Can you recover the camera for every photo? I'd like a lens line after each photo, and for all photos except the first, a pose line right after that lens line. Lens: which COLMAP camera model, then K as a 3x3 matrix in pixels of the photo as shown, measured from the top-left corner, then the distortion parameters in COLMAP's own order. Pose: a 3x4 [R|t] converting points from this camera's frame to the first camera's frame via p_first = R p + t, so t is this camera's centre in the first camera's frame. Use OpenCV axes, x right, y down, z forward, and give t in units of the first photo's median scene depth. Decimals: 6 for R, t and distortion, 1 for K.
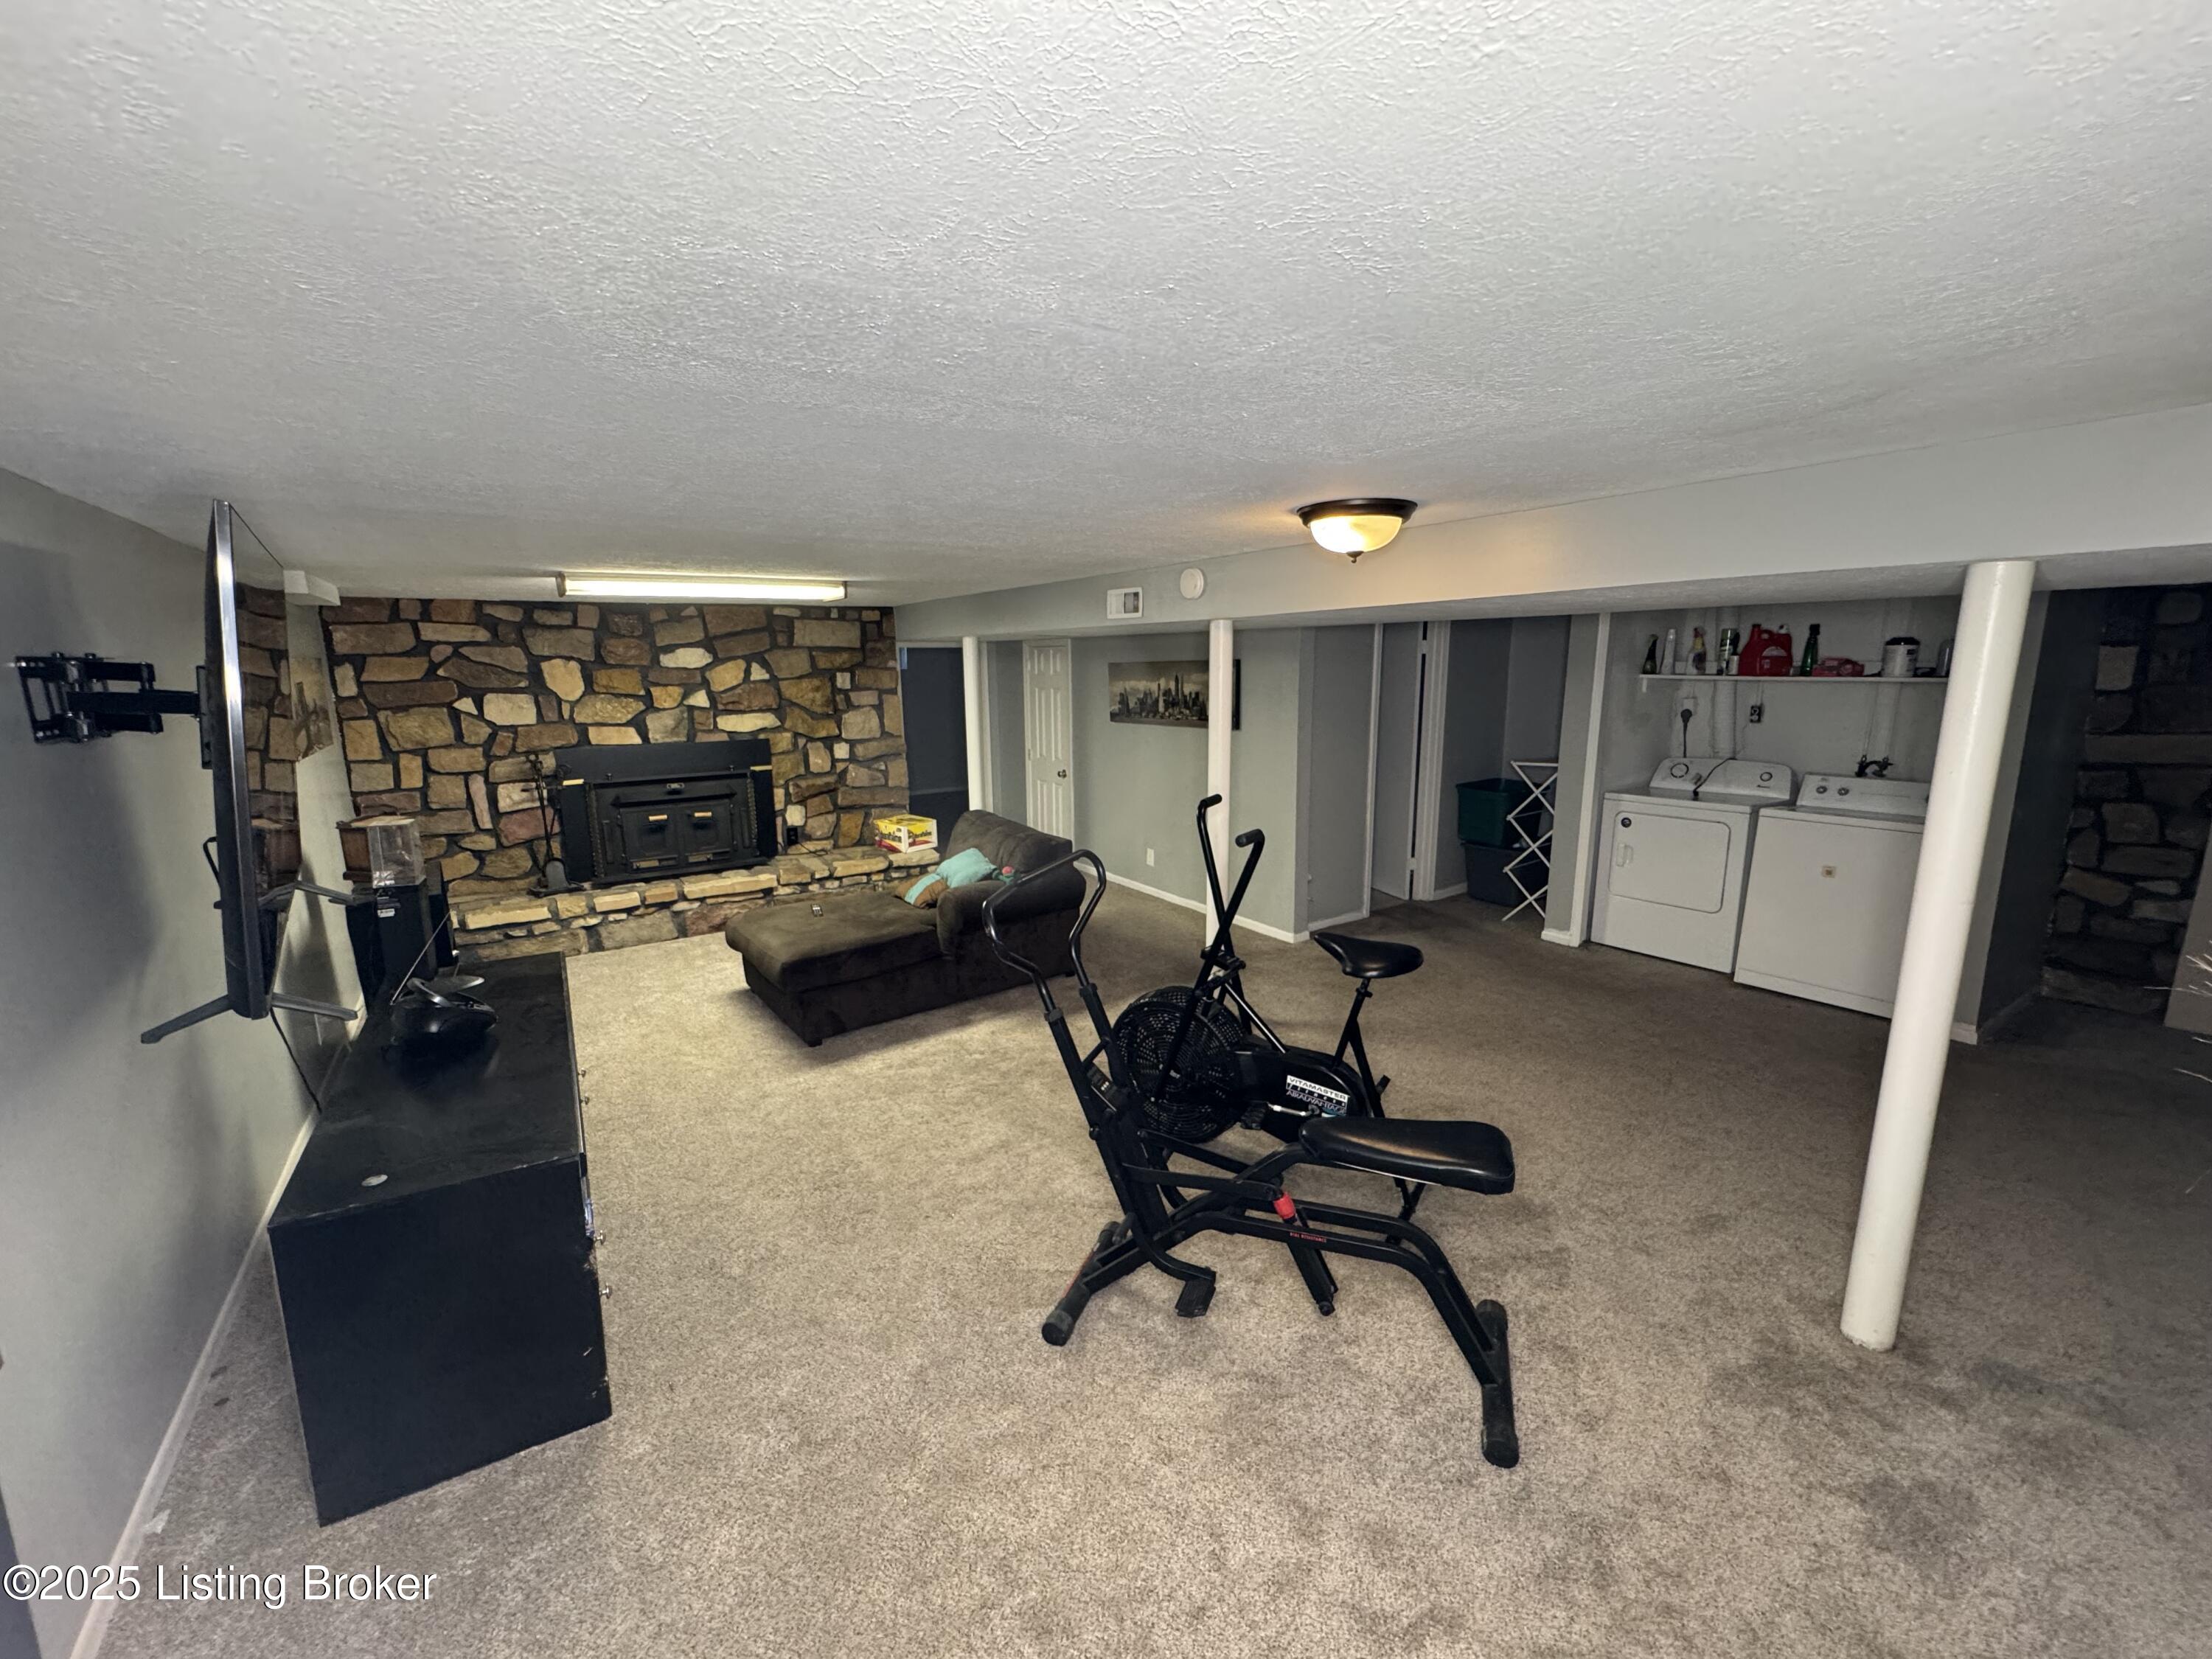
lens RADIAL K [[886.1, 0, 1105.3], [0, 886.1, 825.6], [0, 0, 1]] dist [-0.001261, -0.000200]
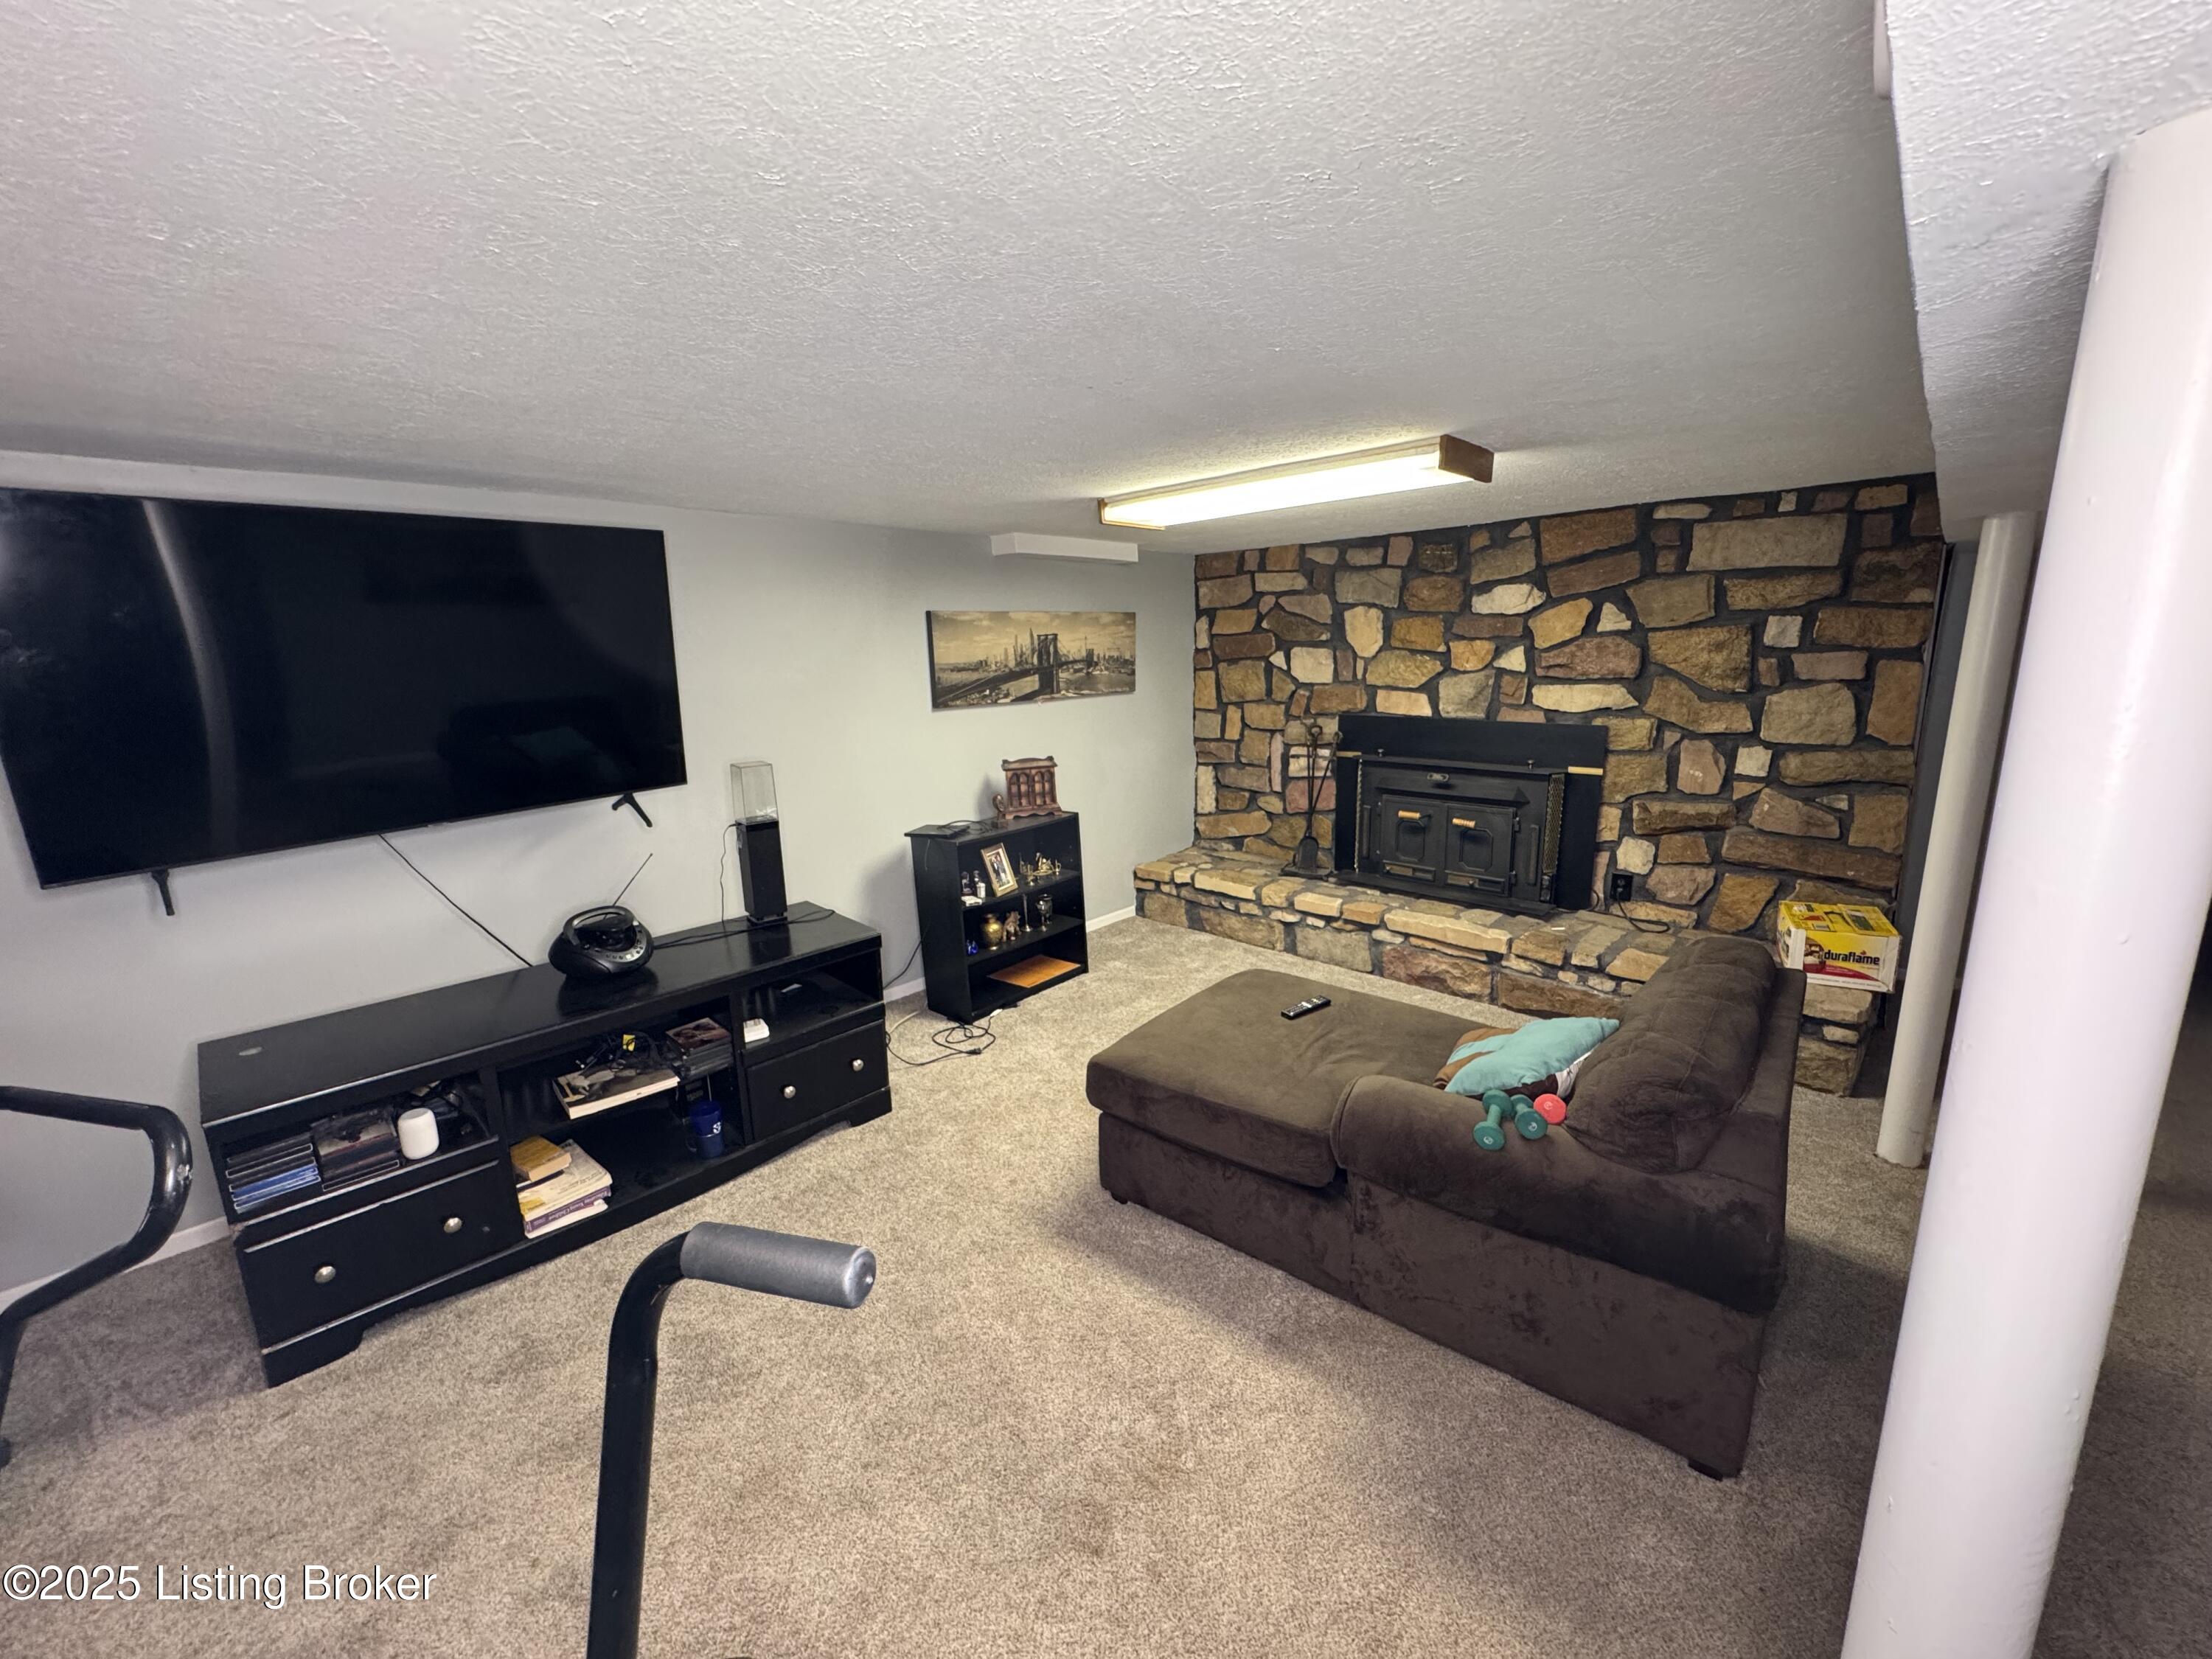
lens RADIAL K [[886.1, 0, 1109.1], [0, 886.1, 830.0], [0, 0, 1]] dist [-0.001261, -0.000200]
pose [[0.230173, 0.207688, -0.950729, 0.158729], [-0.156832, 0.972107, 0.174389, -0.087256], [0.960429, 0.108965, 0.256325, 0.551986]]
